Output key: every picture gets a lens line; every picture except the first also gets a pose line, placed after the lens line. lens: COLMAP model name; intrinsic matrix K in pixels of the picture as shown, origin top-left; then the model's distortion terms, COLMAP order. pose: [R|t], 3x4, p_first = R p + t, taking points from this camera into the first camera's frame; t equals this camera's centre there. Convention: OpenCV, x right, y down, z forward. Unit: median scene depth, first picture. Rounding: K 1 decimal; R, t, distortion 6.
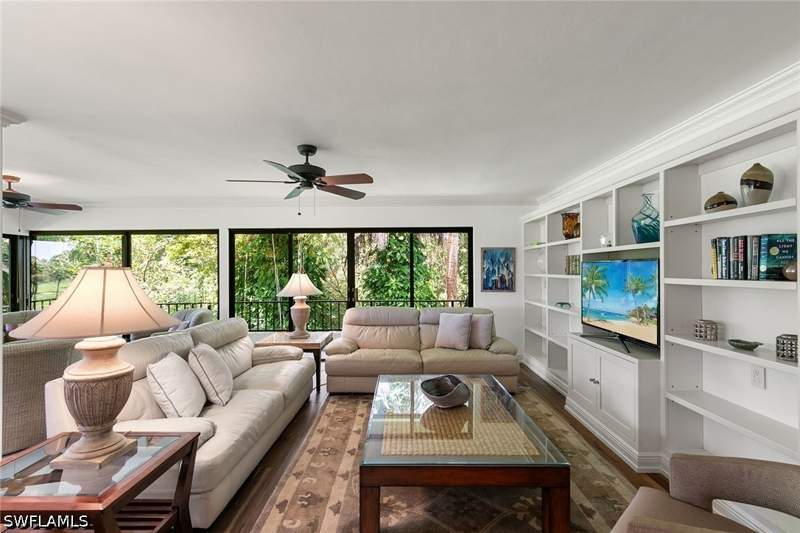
lens RADIAL K [[357.9, 0, 400.7], [0, 357.9, 268.6], [0, 0, 1]] dist [0.010304, -0.000285]
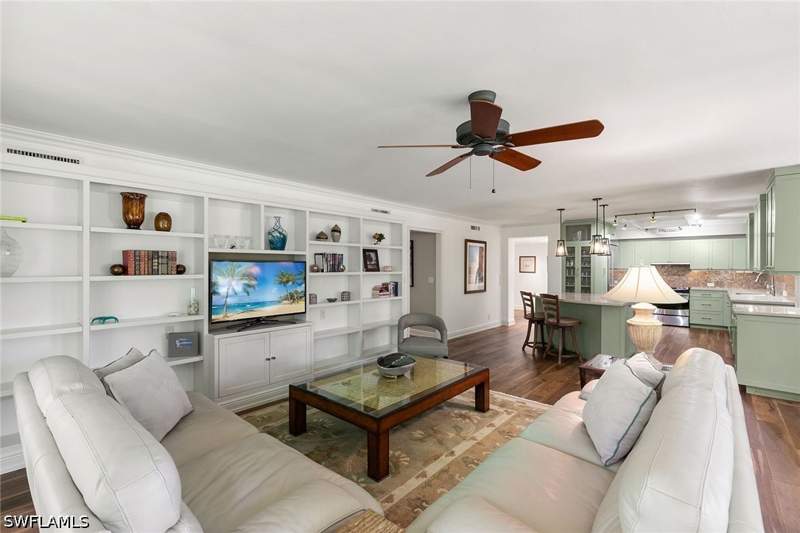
lens RADIAL K [[357.9, 0, 400.7], [0, 357.9, 268.6], [0, 0, 1]] dist [0.010304, -0.000285]
pose [[-0.756099, 0.002733, 0.654452, -0.447033], [0.003973, 0.999992, 0.000414, 0.004492], [-0.654445, 0.002913, -0.756104, 1.213763]]
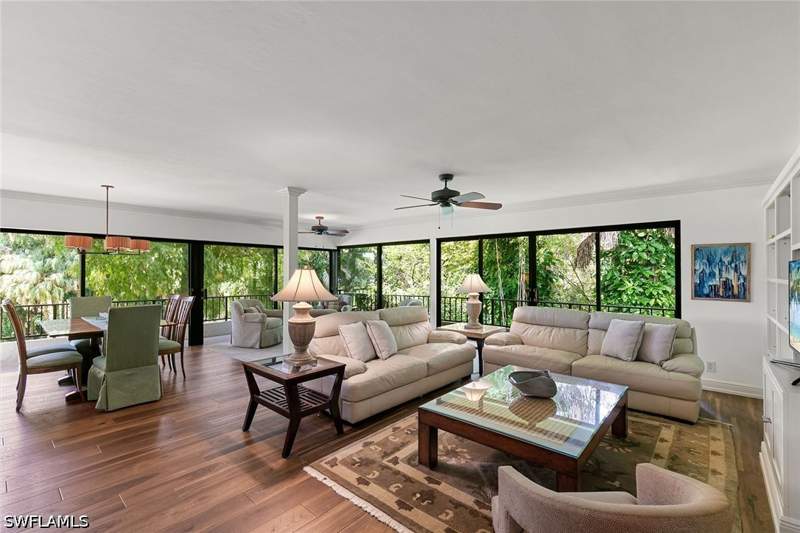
lens RADIAL K [[357.9, 0, 400.7], [0, 357.9, 268.6], [0, 0, 1]] dist [0.010304, -0.000285]
pose [[0.759031, 0.001046, -0.651054, 0.333932], [-0.003785, 0.999989, -0.002805, 0.000105], [0.651044, 0.004593, 0.759026, -0.059594]]
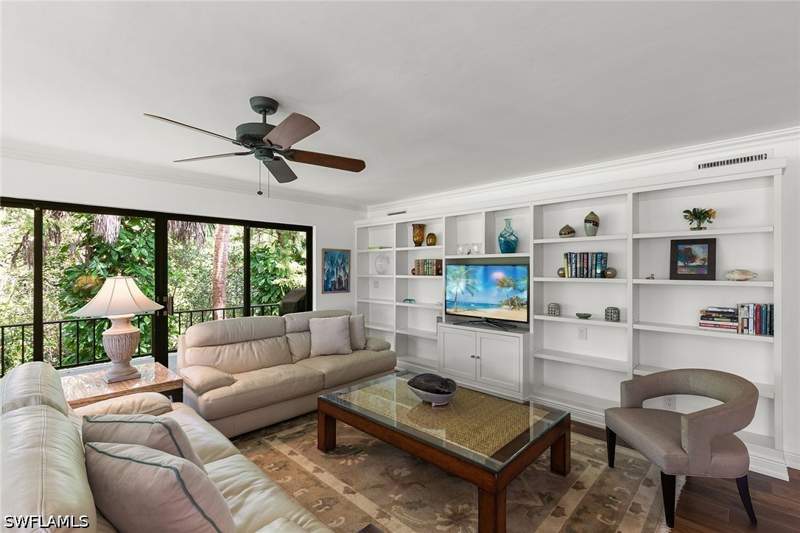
lens RADIAL K [[357.9, 0, 400.7], [0, 357.9, 268.6], [0, 0, 1]] dist [0.010304, -0.000285]
pose [[0.687794, 0.002831, 0.725901, -0.440156], [-0.003003, 0.999995, -0.001054, -0.004225], [-0.725900, -0.001455, 0.687799, 0.224344]]
